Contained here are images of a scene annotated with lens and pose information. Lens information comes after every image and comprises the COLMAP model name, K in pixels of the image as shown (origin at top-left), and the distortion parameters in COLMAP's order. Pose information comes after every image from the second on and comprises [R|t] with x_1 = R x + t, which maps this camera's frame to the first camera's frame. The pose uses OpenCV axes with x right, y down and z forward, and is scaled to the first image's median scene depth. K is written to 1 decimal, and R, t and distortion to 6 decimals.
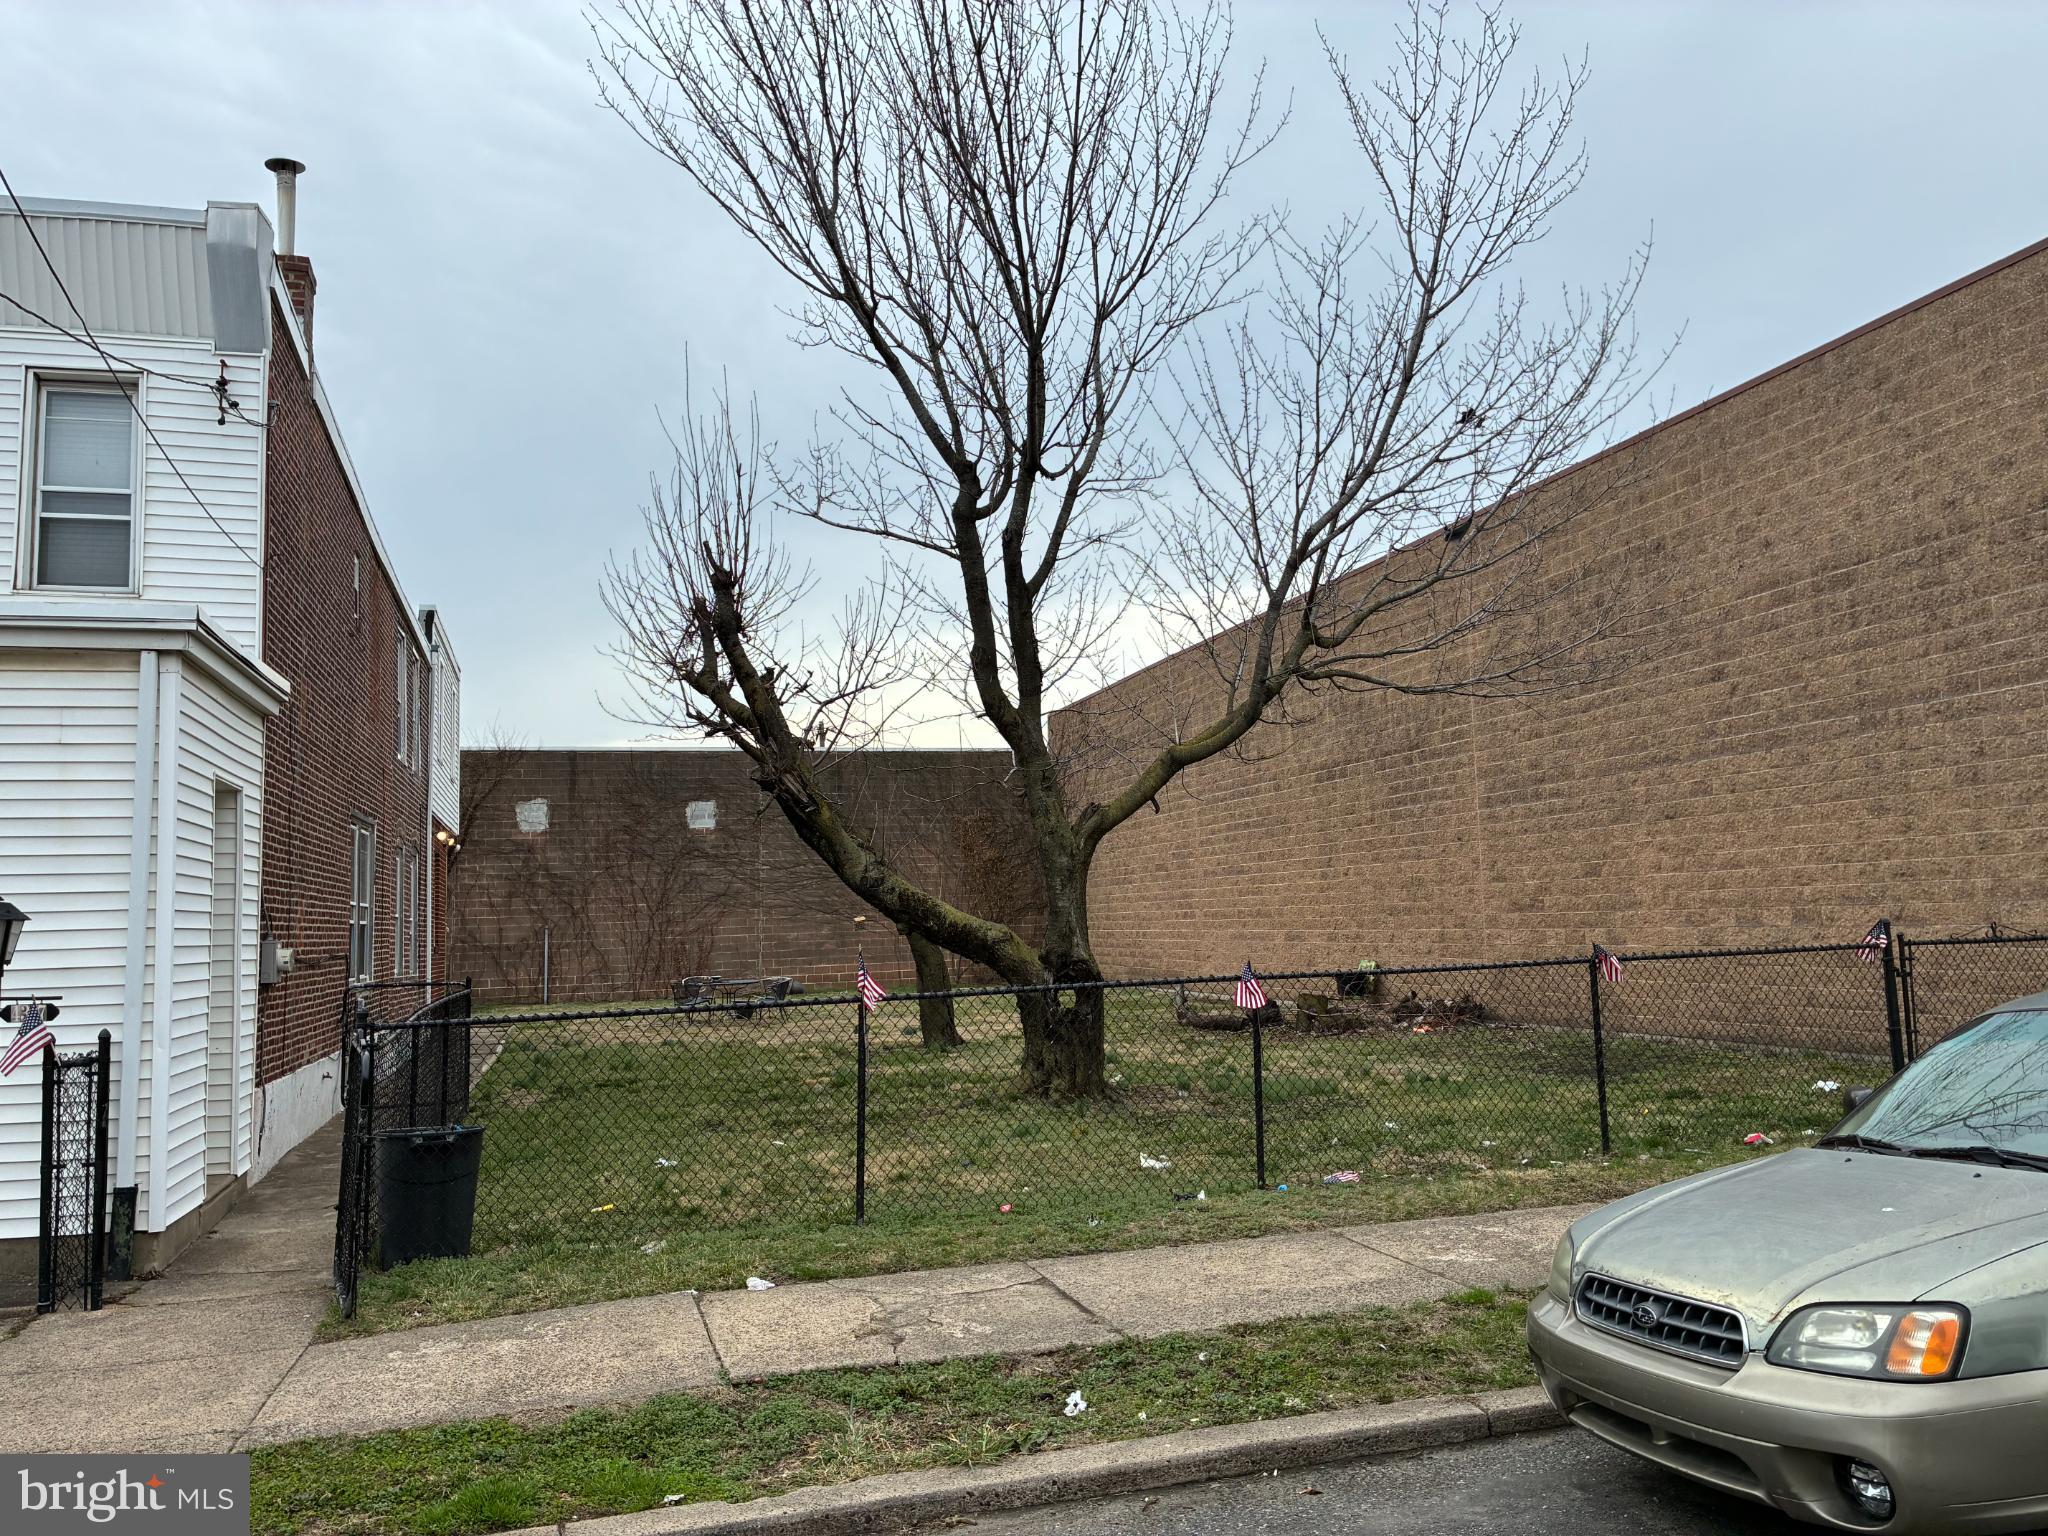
lens RADIAL K [[1540.3, 0, 1032.6], [0, 1540.3, 766.1], [0, 0, 1]] dist [0.041213, -0.049620]
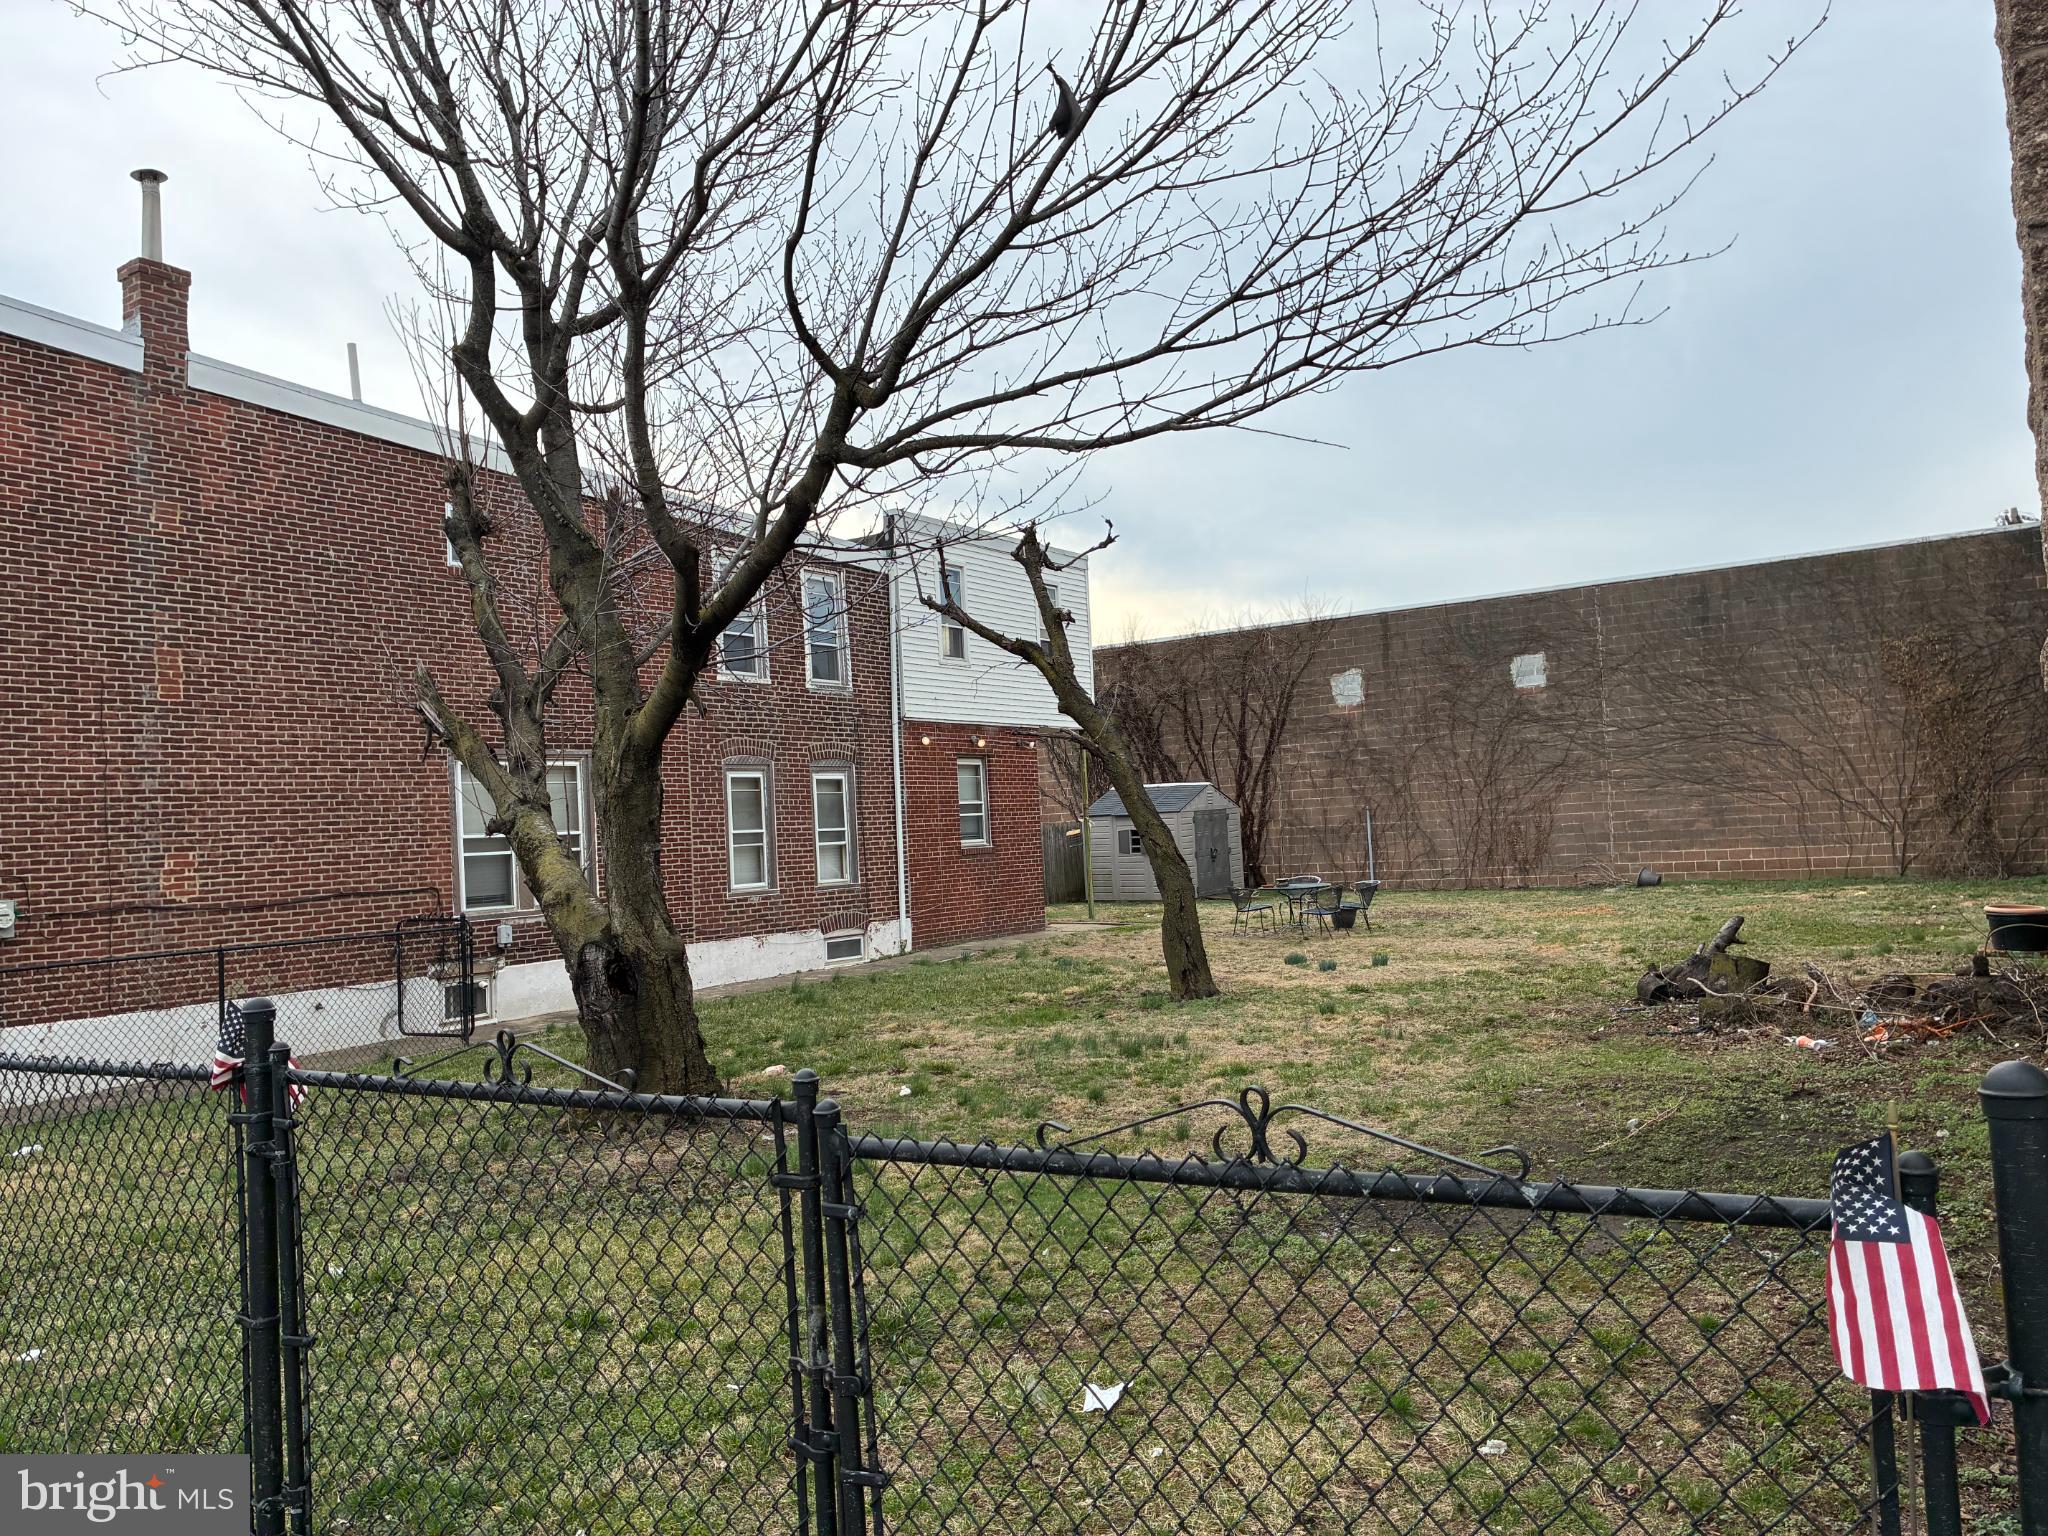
lens RADIAL K [[1540.3, 0, 1018.4], [0, 1540.3, 758.5], [0, 0, 1]] dist [0.041213, -0.049620]
pose [[0.635158, -0.039527, -0.771370, 0.703742], [0.111603, 0.992906, 0.041016, 0.038191], [0.764277, -0.112139, 0.635064, 0.704402]]
